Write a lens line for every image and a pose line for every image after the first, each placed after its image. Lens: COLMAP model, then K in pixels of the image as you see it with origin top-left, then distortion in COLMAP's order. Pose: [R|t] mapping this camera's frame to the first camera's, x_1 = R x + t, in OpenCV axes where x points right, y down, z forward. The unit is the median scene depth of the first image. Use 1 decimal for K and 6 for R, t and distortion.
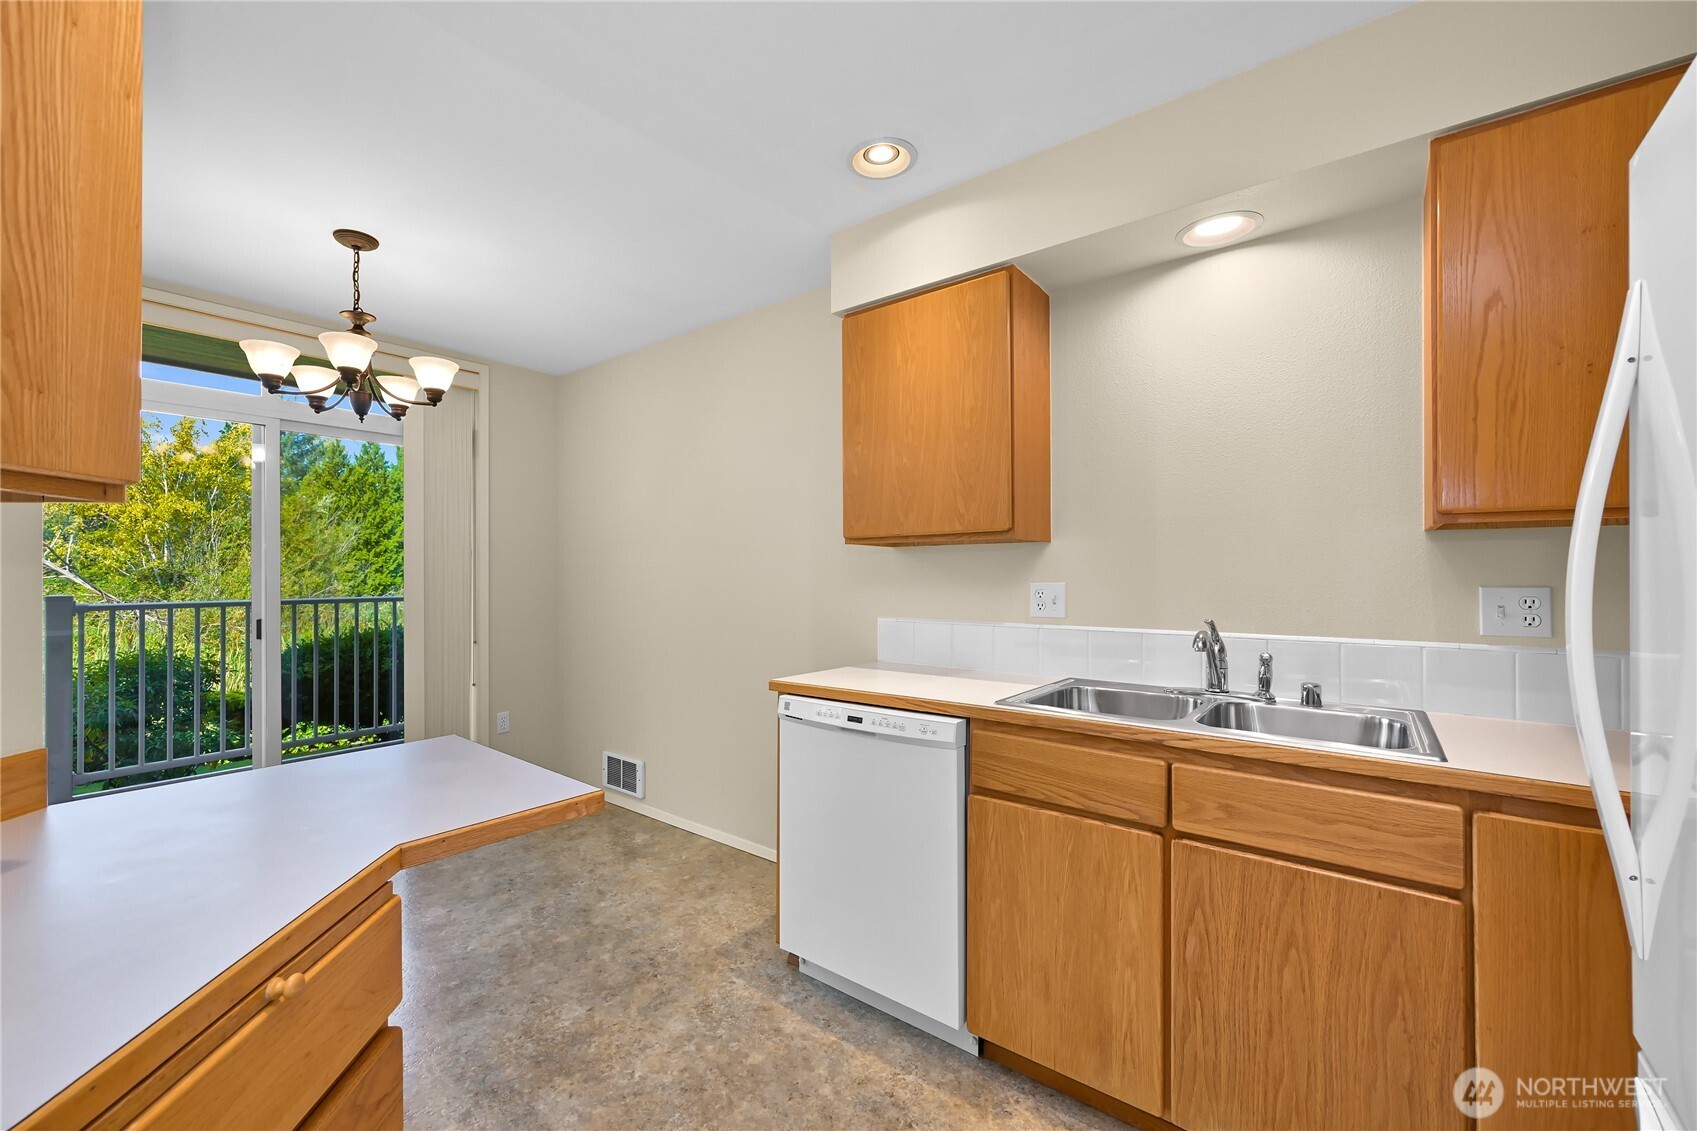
lens RADIAL K [[670.6, 0, 834.3], [0, 670.6, 609.3], [0, 0, 1]] dist [-0.020251, 0.000150]
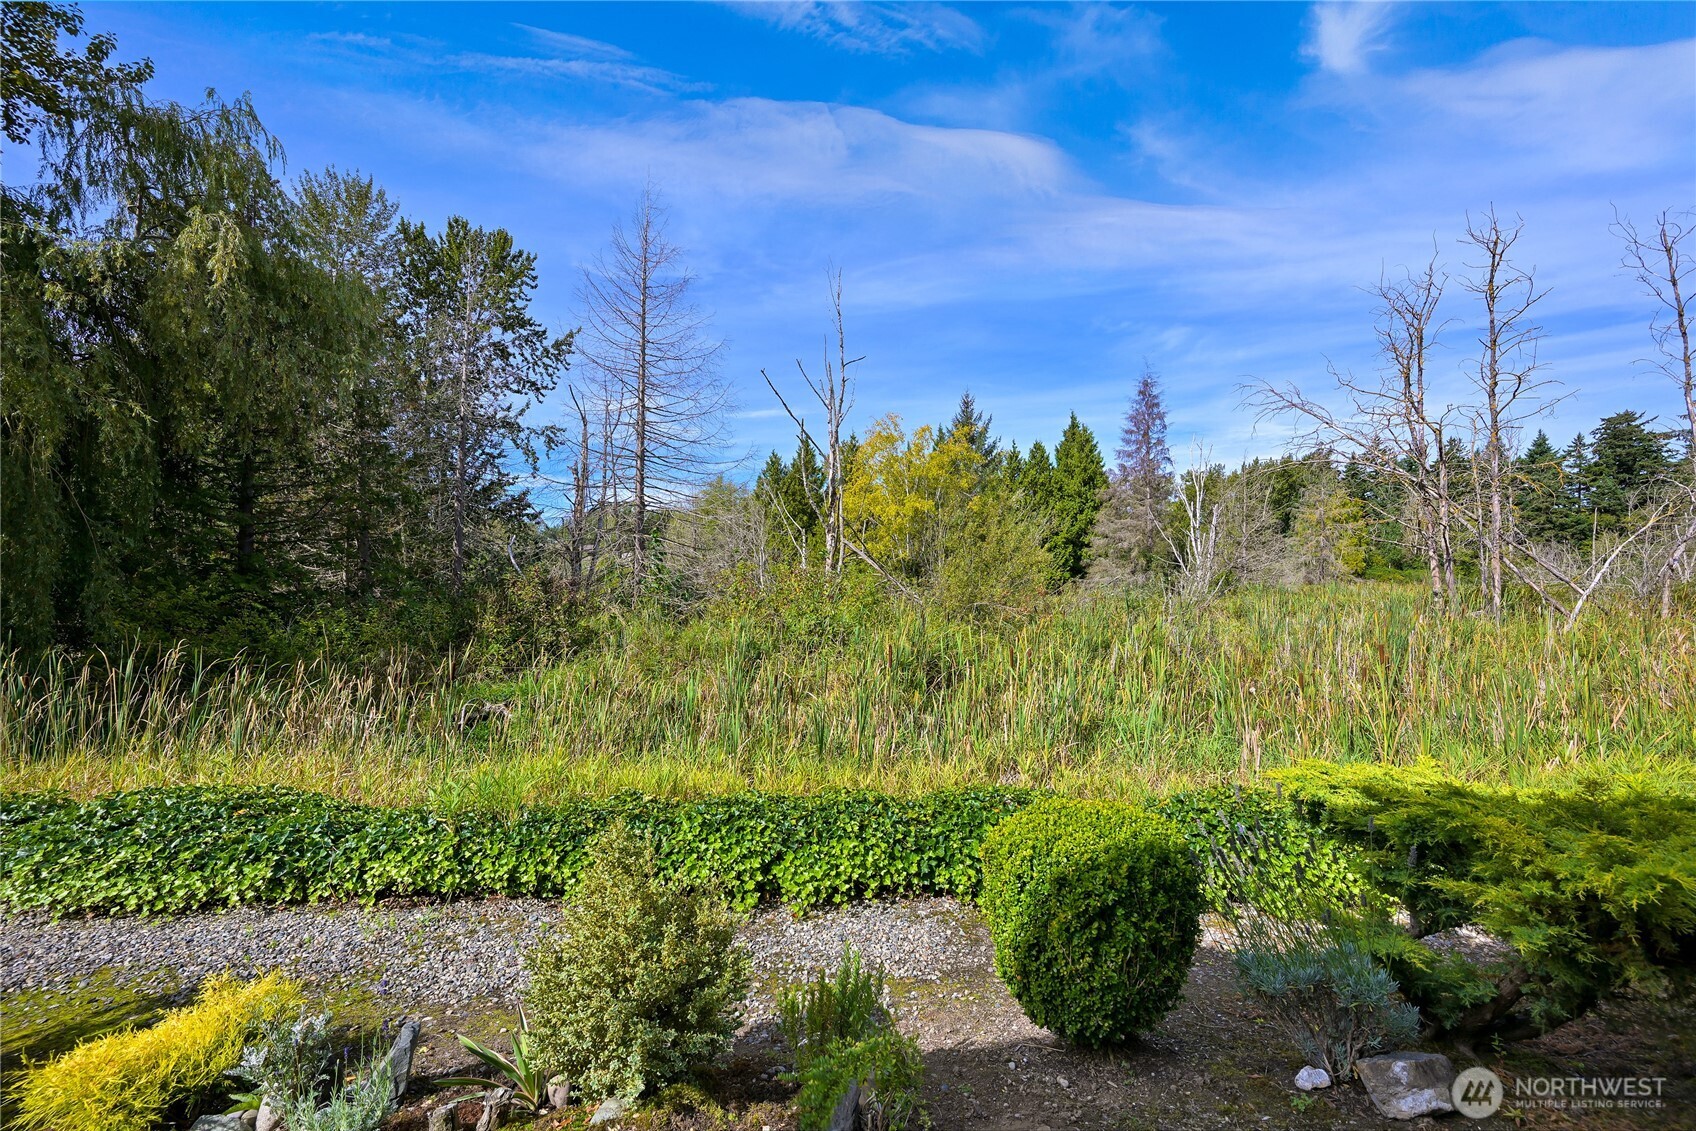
lens RADIAL K [[670.3, 0, 858.7], [0, 670.3, 572.0], [0, 0, 1]] dist [-0.000891, 0.000355]
pose [[0.673502, -0.008641, -0.739135, -0.207991], [-0.034526, 0.998473, -0.043133, 0.012492], [0.738379, 0.054570, 0.672175, 0.148289]]
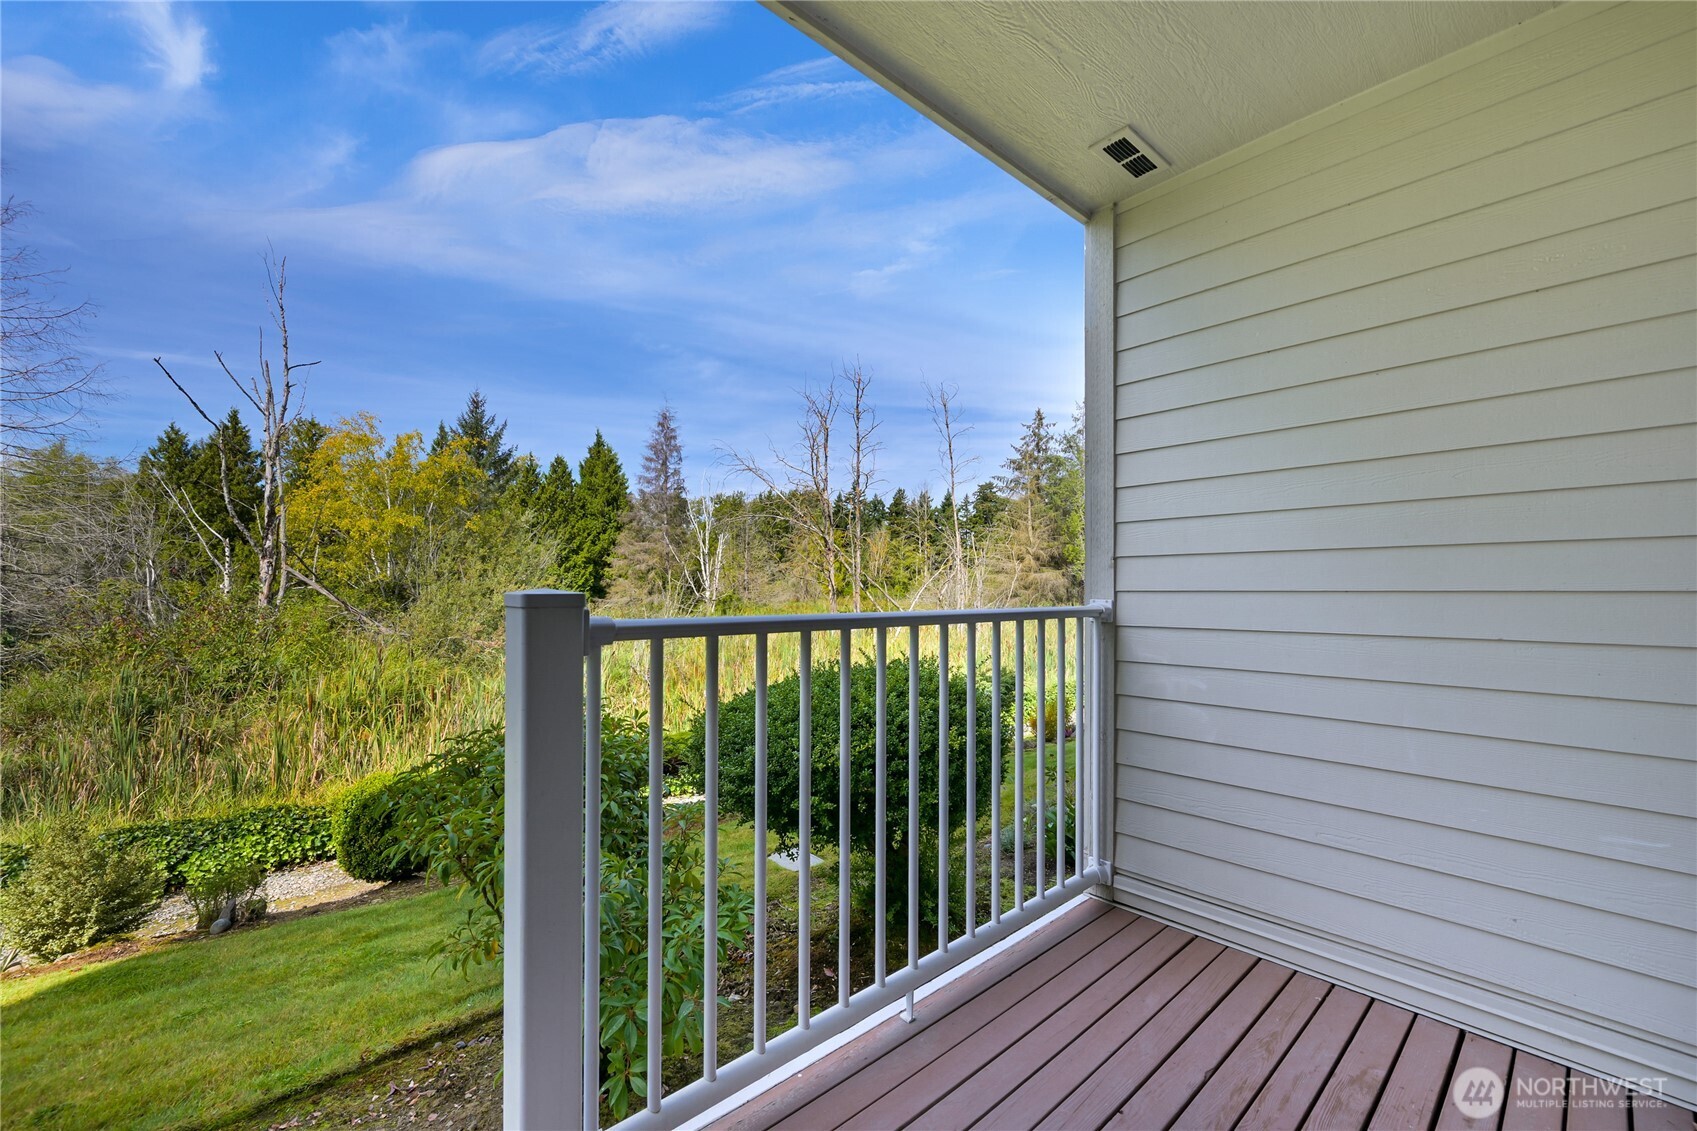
lens RADIAL K [[682.4, 0, 871.3], [0, 682.4, 587.7], [0, 0, 1]] dist [-0.002340, -0.000697]
pose [[0.987595, -0.001027, -0.157021, -0.110549], [-0.007777, 0.998431, -0.055444, -0.000808], [0.156832, 0.055978, 0.986038, 0.076818]]
